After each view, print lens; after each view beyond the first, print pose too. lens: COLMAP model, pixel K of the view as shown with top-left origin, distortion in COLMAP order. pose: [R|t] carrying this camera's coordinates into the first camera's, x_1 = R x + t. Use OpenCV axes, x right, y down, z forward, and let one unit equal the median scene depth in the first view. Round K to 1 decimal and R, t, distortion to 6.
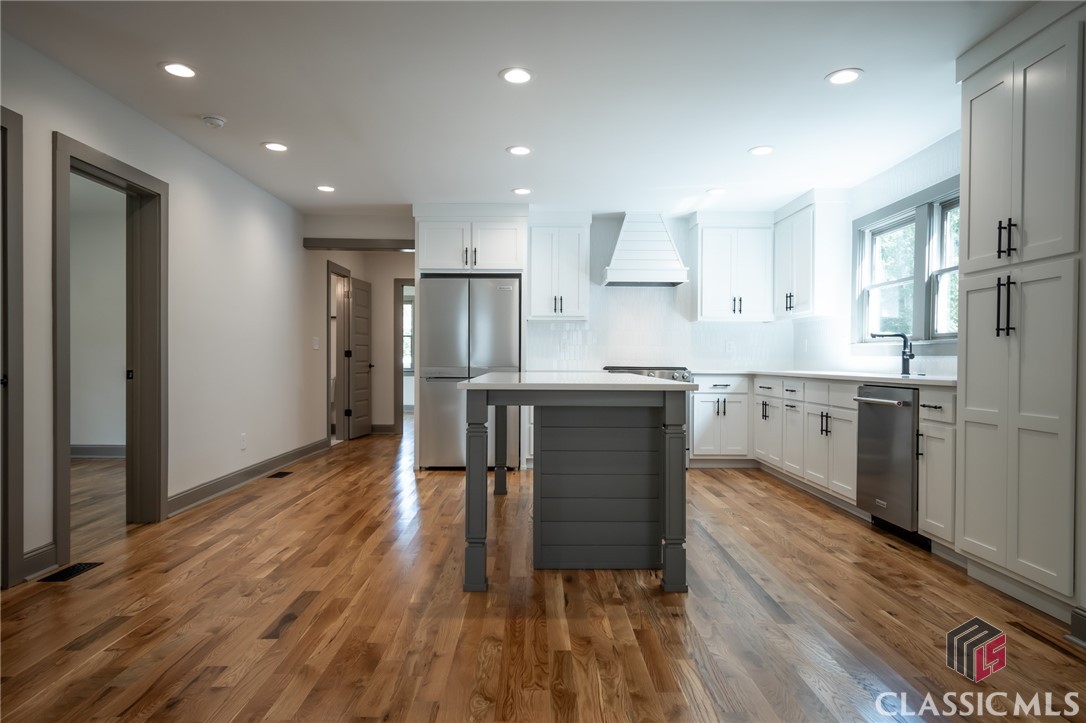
lens RADIAL K [[673.9, 0, 543.9], [0, 673.9, 364.1], [0, 0, 1]] dist [0.001238, -0.000709]
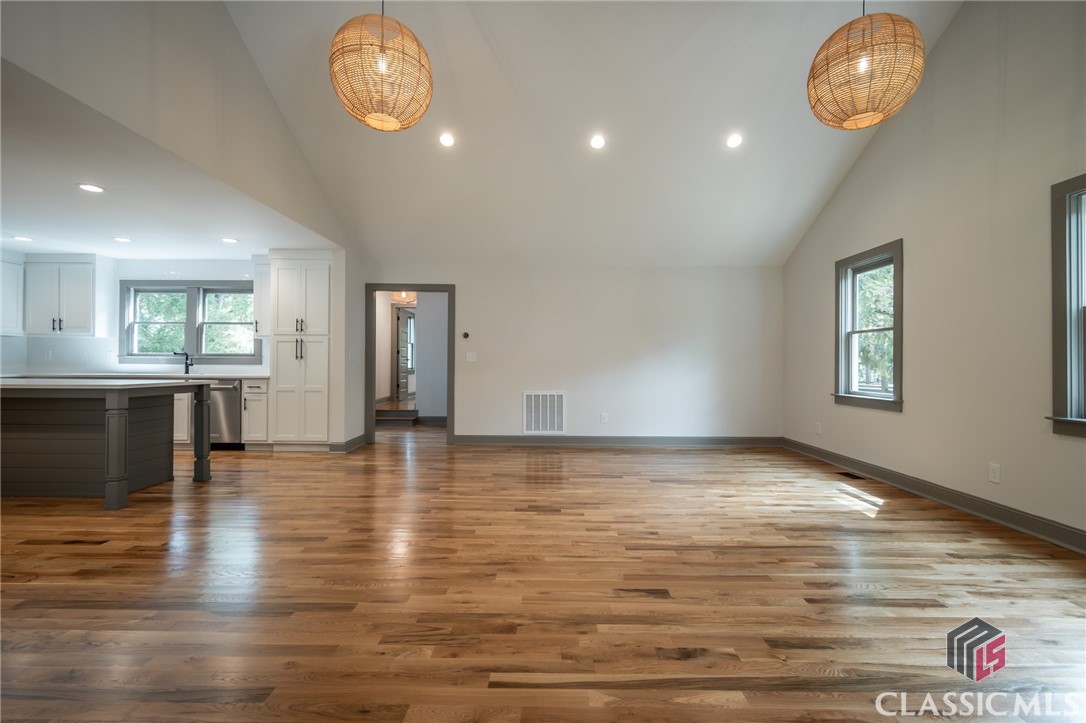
lens RADIAL K [[488.2, 0, 543.5], [0, 488.2, 362.8], [0, 0, 1]] dist [0.009782, -0.003337]
pose [[0.027446, -0.001082, 0.999623, -0.839535], [0.000045, 0.999999, 0.001081, -0.018306], [-0.999623, 0.000015, 0.027446, -0.056165]]
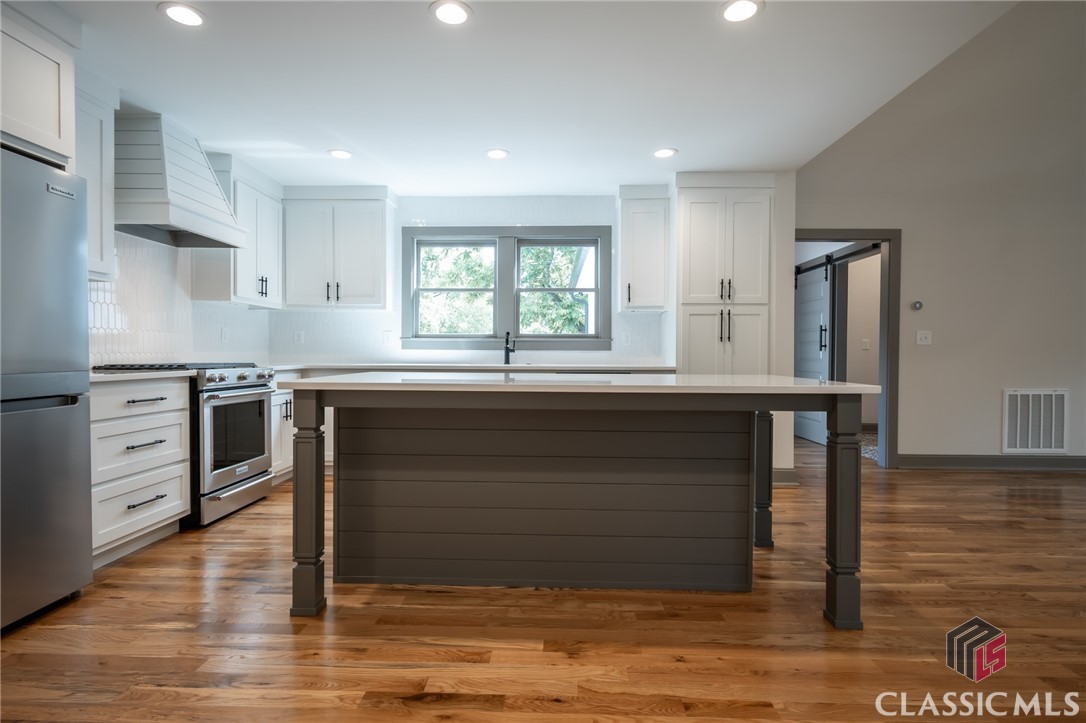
lens RADIAL K [[548.6, 0, 544.0], [0, 548.6, 366.8], [0, 0, 1]] dist [0.005011, -0.000906]
pose [[0.045630, -0.030600, 0.998490, -0.531862], [0.001885, 0.999532, 0.030546, -0.012268], [-0.998957, 0.000489, 0.045666, 0.884426]]
